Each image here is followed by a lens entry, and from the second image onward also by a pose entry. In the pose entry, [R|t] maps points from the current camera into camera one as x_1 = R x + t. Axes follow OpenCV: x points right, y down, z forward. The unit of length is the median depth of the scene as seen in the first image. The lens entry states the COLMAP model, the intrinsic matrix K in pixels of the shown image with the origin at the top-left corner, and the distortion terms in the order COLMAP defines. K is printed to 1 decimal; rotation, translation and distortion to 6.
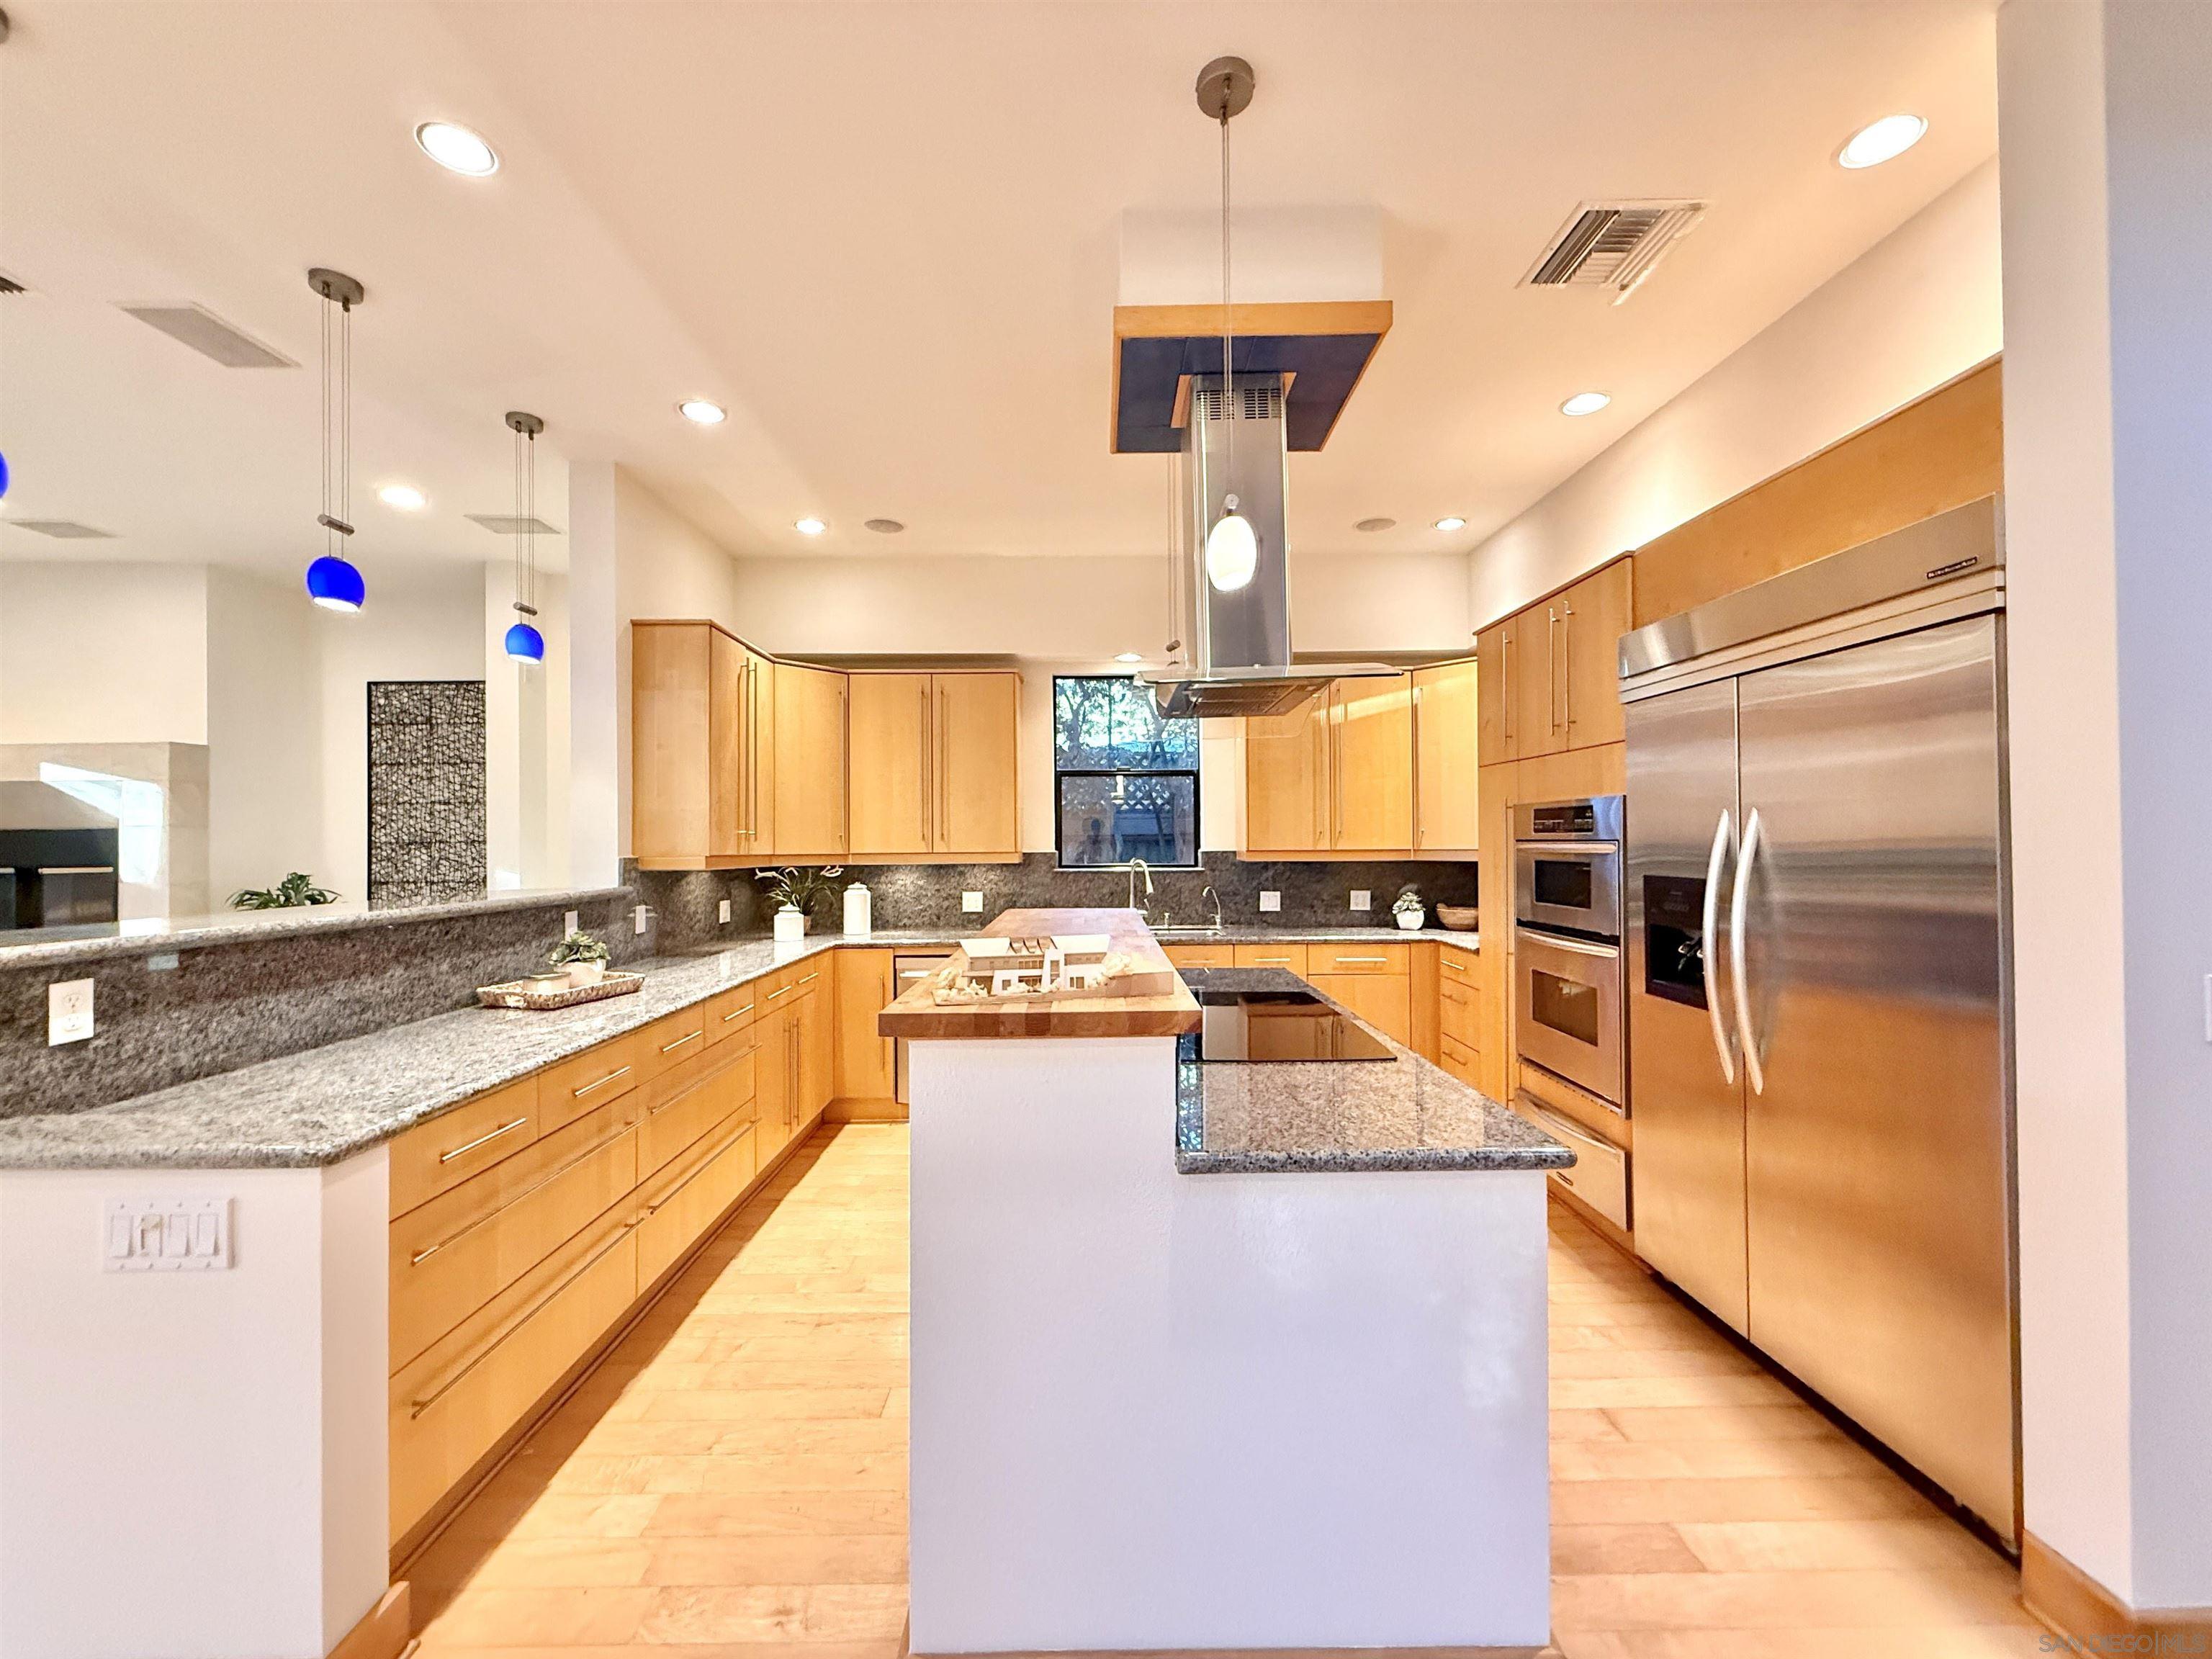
lens RADIAL K [[882.4, 0, 1101.3], [0, 882.4, 830.3], [0, 0, 1]] dist [0.001064, -0.000309]
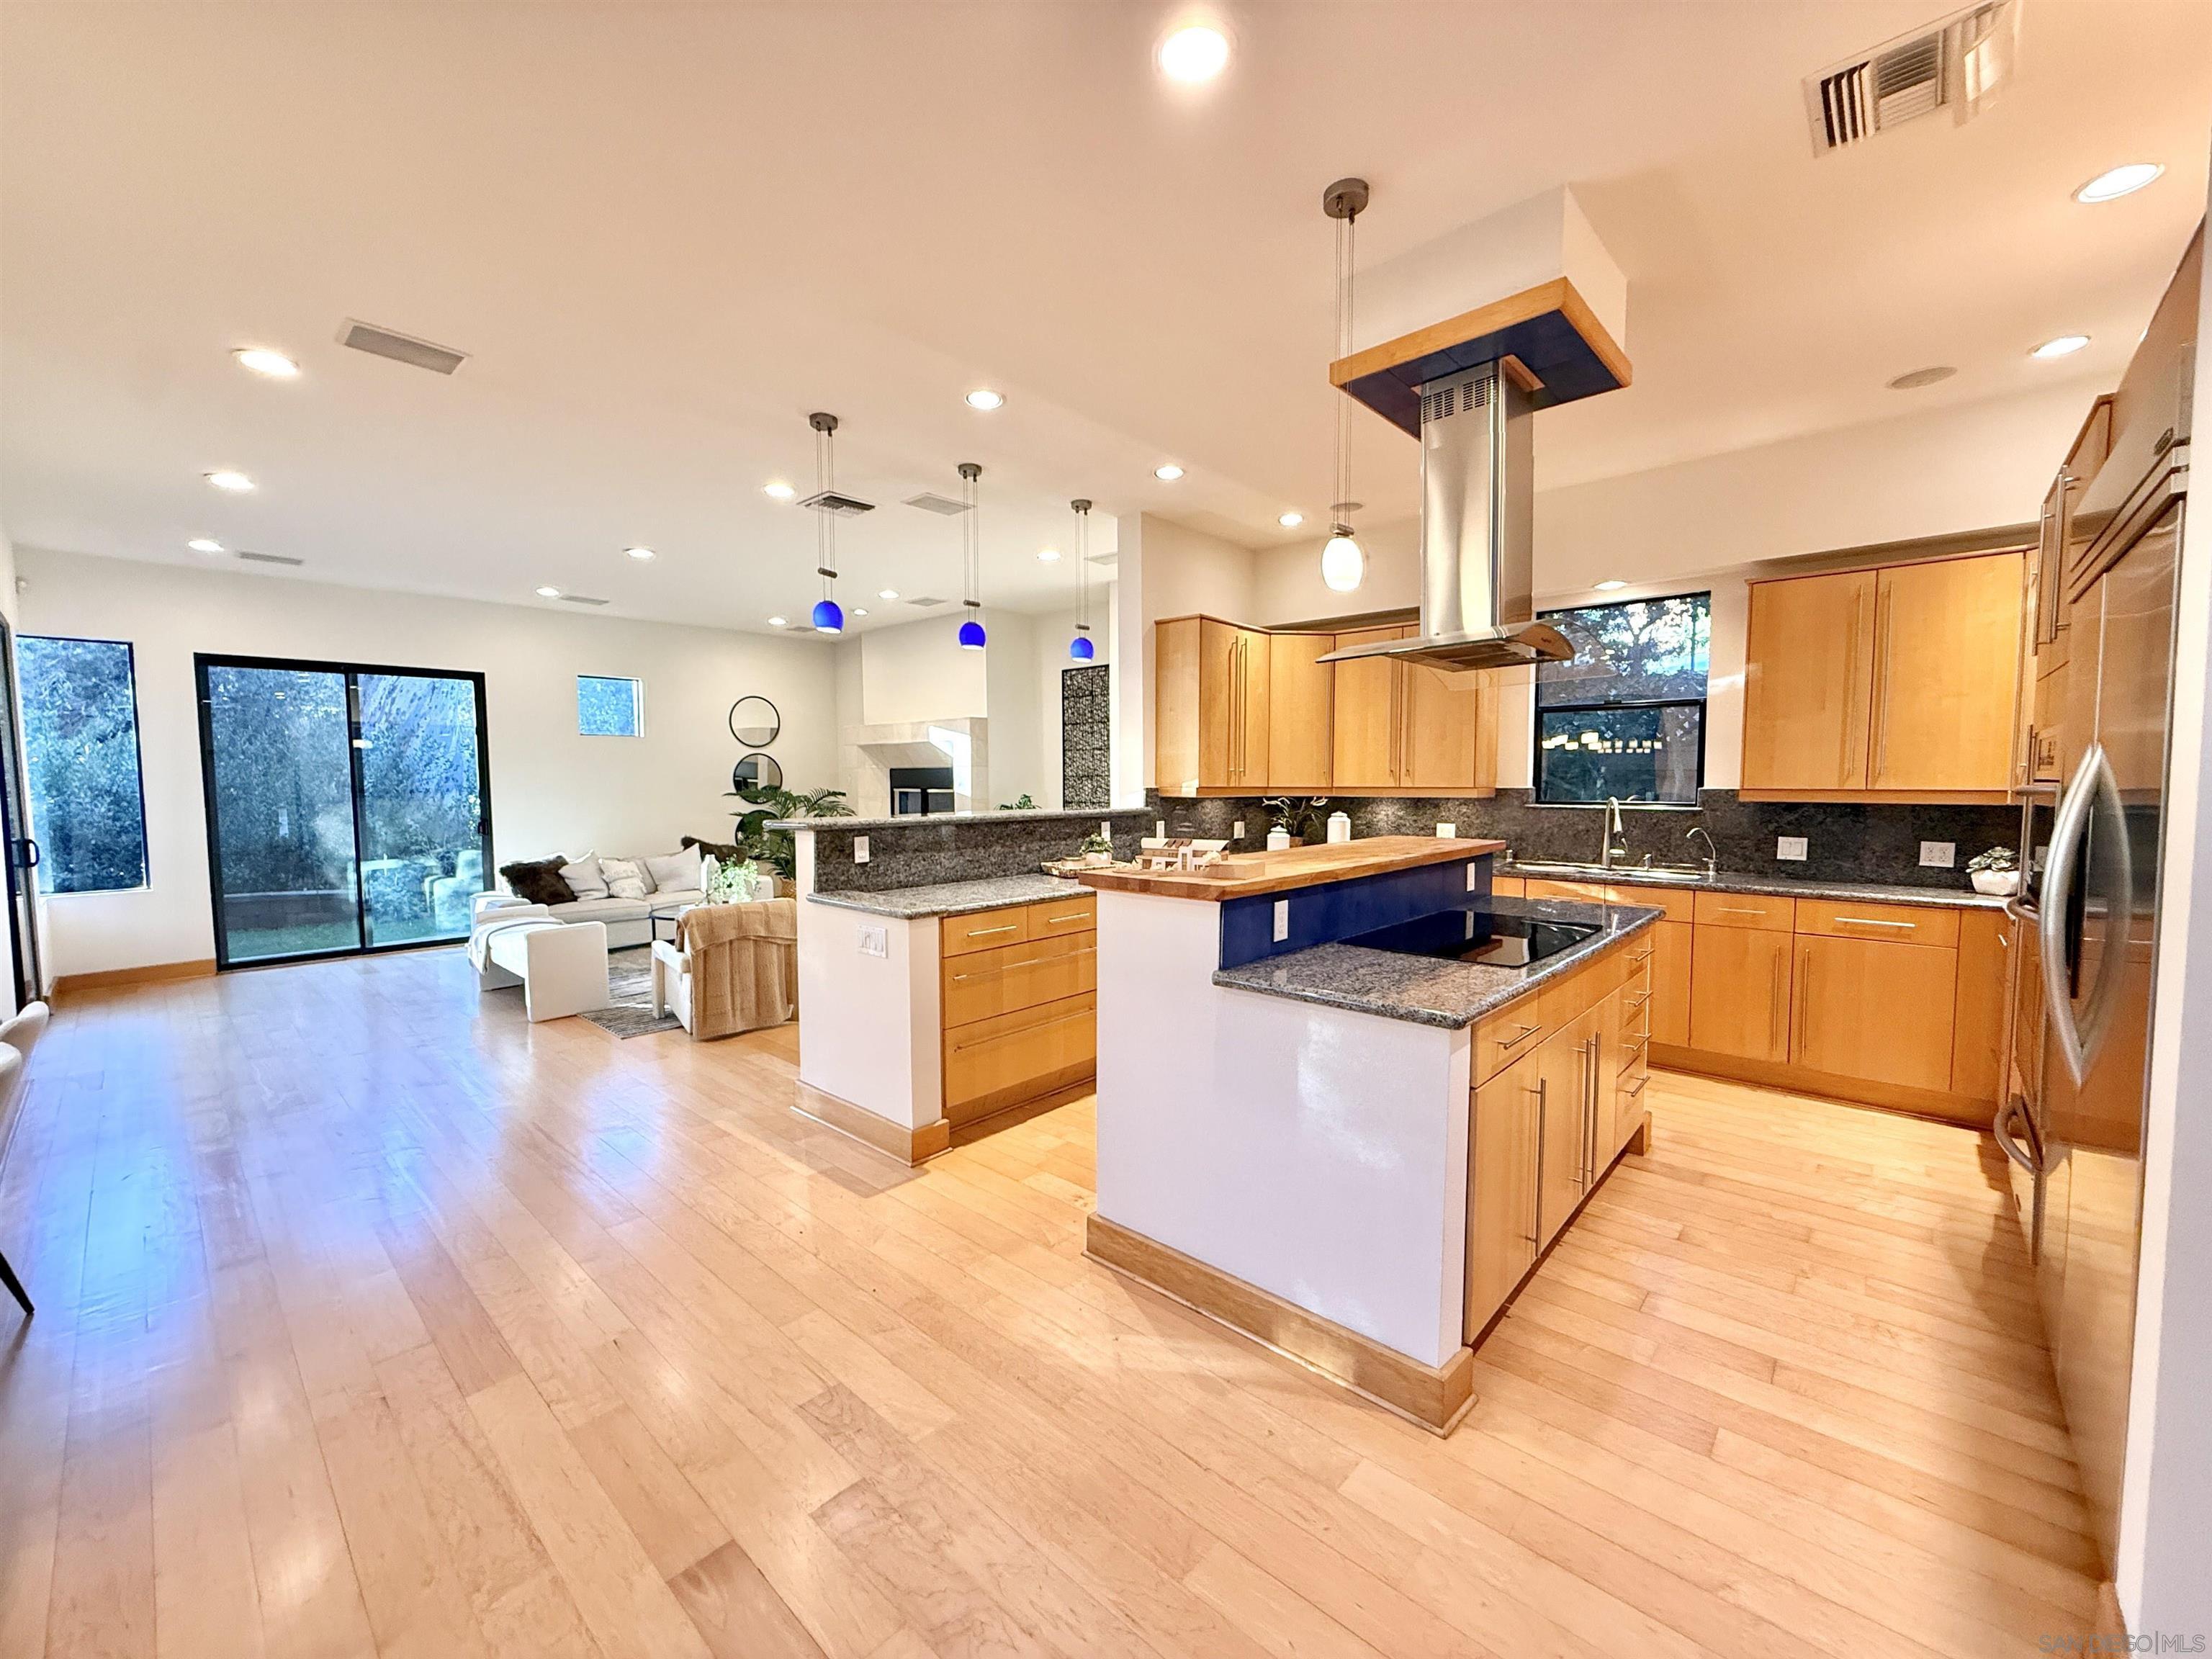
lens RADIAL K [[882.4, 0, 1101.6], [0, 882.4, 830.7], [0, 0, 1]] dist [0.001064, -0.000309]
pose [[0.732080, 0.046344, -0.679641, 0.308727], [0.005789, 0.997224, 0.074235, -0.005064], [0.681194, -0.058280, 0.729779, -0.093985]]
